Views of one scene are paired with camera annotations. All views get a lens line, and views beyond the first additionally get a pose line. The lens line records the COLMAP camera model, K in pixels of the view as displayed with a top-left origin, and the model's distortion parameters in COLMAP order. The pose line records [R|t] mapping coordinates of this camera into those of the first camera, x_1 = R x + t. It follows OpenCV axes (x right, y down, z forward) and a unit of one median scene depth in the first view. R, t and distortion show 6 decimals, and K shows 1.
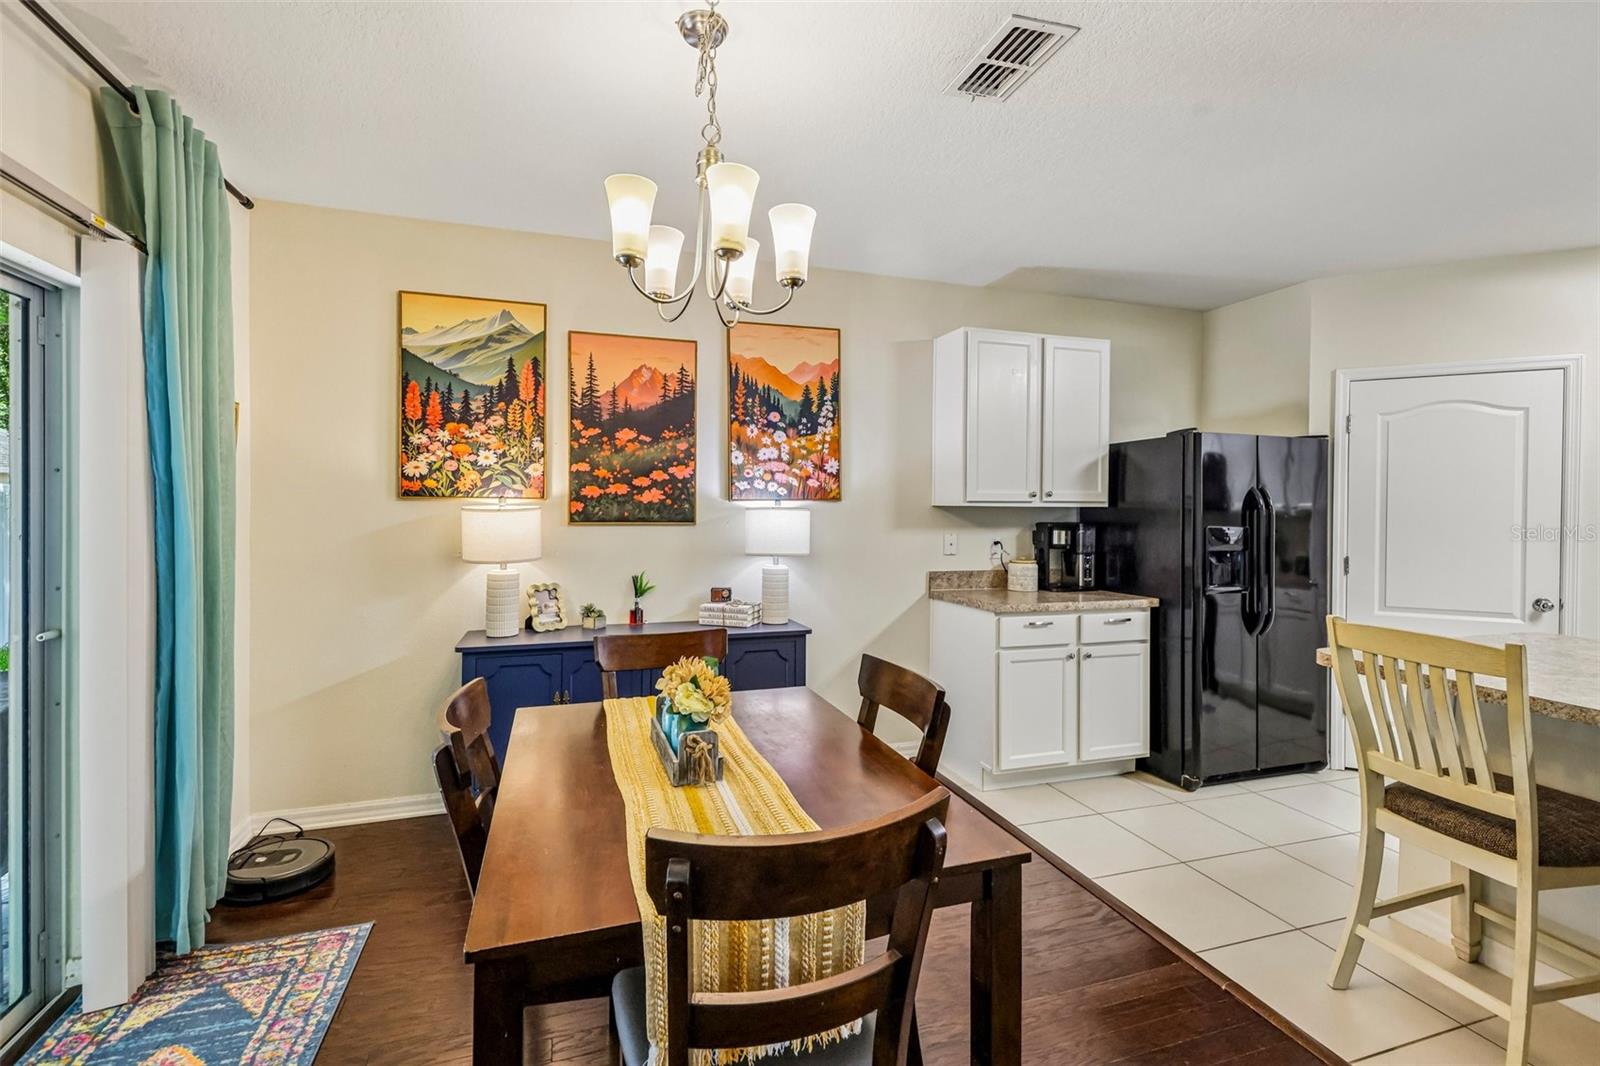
lens RADIAL K [[714.6, 0, 808.2], [0, 714.6, 509.0], [0, 0, 1]] dist [0.010865, -0.005961]
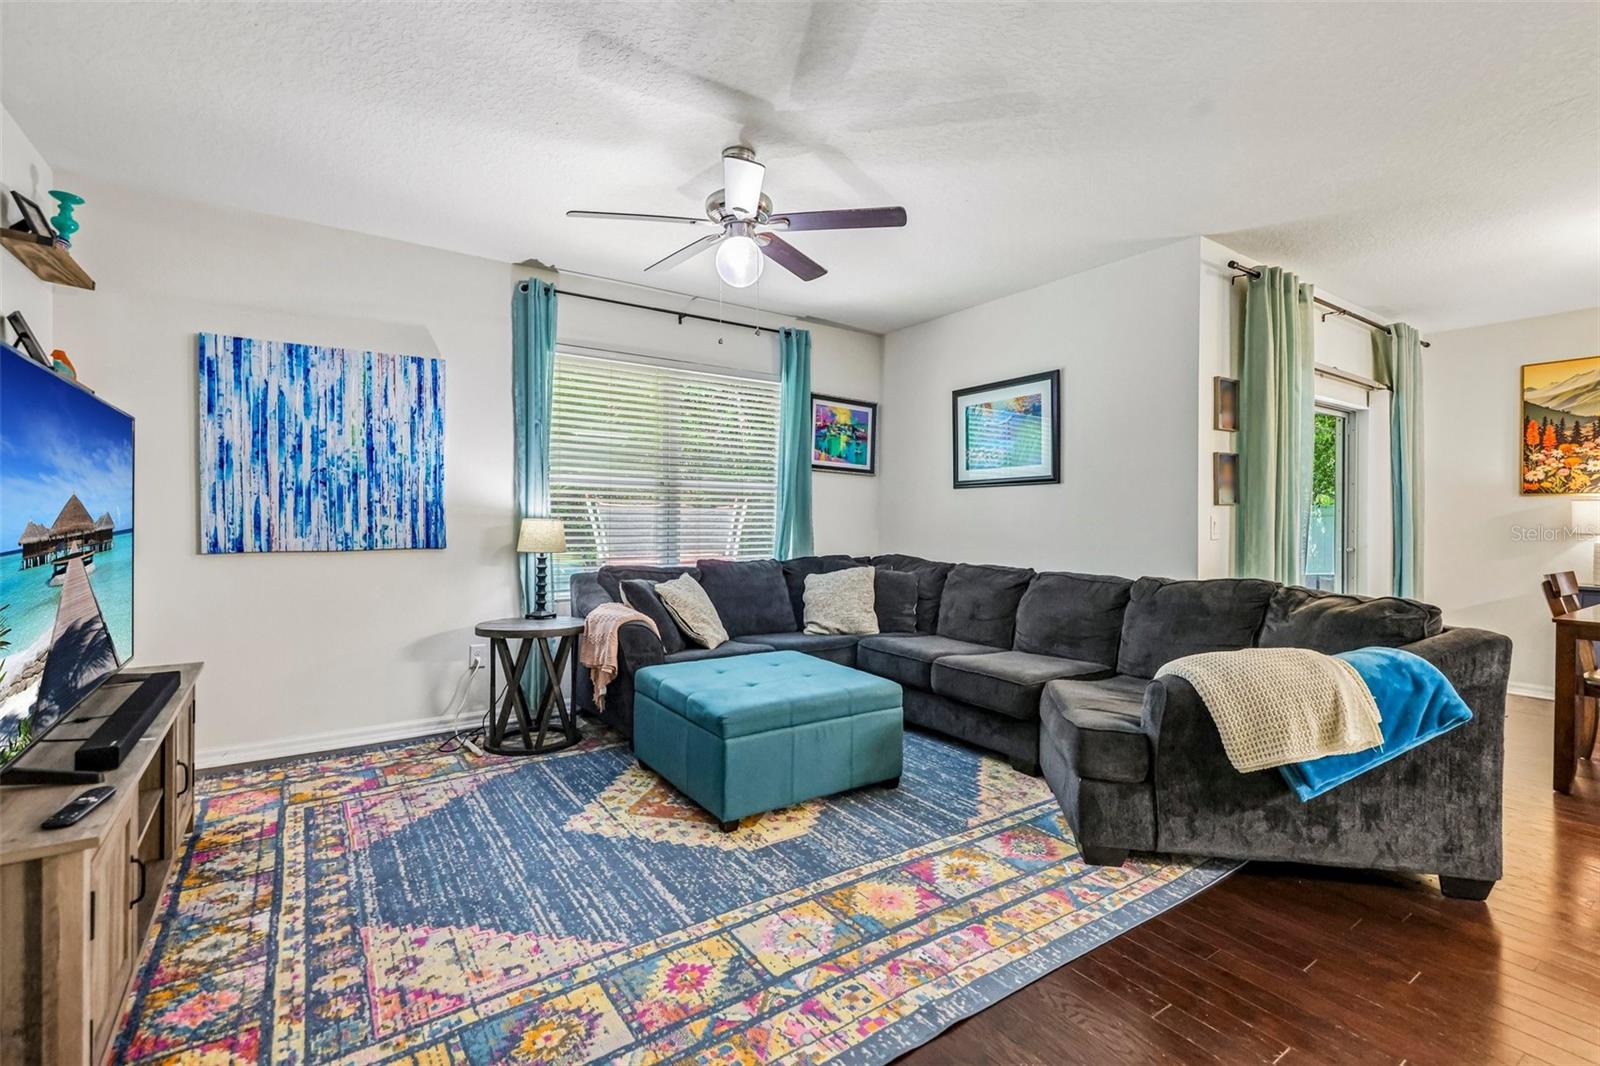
lens RADIAL K [[714.6, 0, 783.1], [0, 714.6, 518.1], [0, 0, 1]] dist [0.010865, -0.005961]
pose [[0.258097, -0.004087, -0.966110, 0.482609], [-0.014004, 0.999870, -0.007971, 0.063604], [0.966017, 0.015586, 0.258006, -0.877726]]
